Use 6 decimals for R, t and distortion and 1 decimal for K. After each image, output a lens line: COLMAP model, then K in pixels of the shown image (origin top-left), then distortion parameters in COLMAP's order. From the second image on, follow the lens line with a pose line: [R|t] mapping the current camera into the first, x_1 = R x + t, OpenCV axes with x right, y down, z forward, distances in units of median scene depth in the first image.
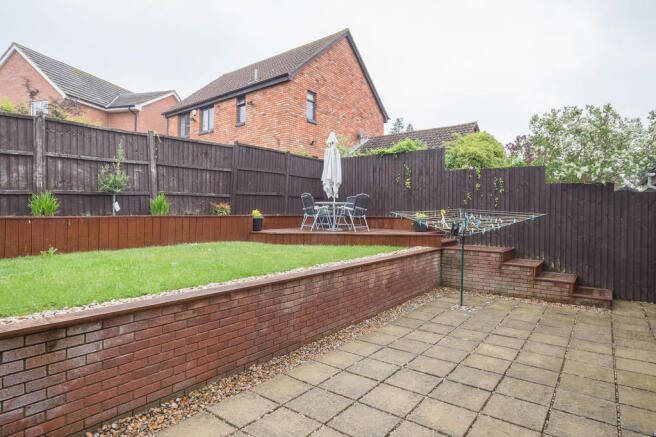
lens RADIAL K [[359.0, 0, 328.0], [0, 359.0, 218.5], [0, 0, 1]] dist [-0.018363, -0.000520]
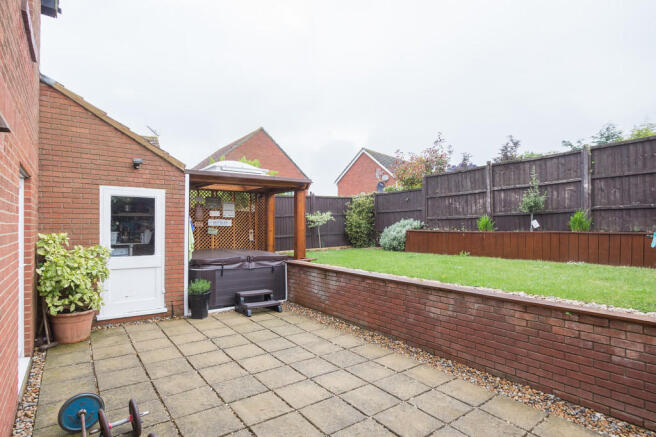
lens RADIAL K [[345.3, 0, 327.7], [0, 345.3, 230.8], [0, 0, 1]] dist [-0.016618, -0.000111]
pose [[-0.259977, -0.003126, -0.965610, 0.743878], [-0.022641, 0.999740, 0.002859, 0.001090], [0.965349, 0.022605, -0.259980, 0.716058]]
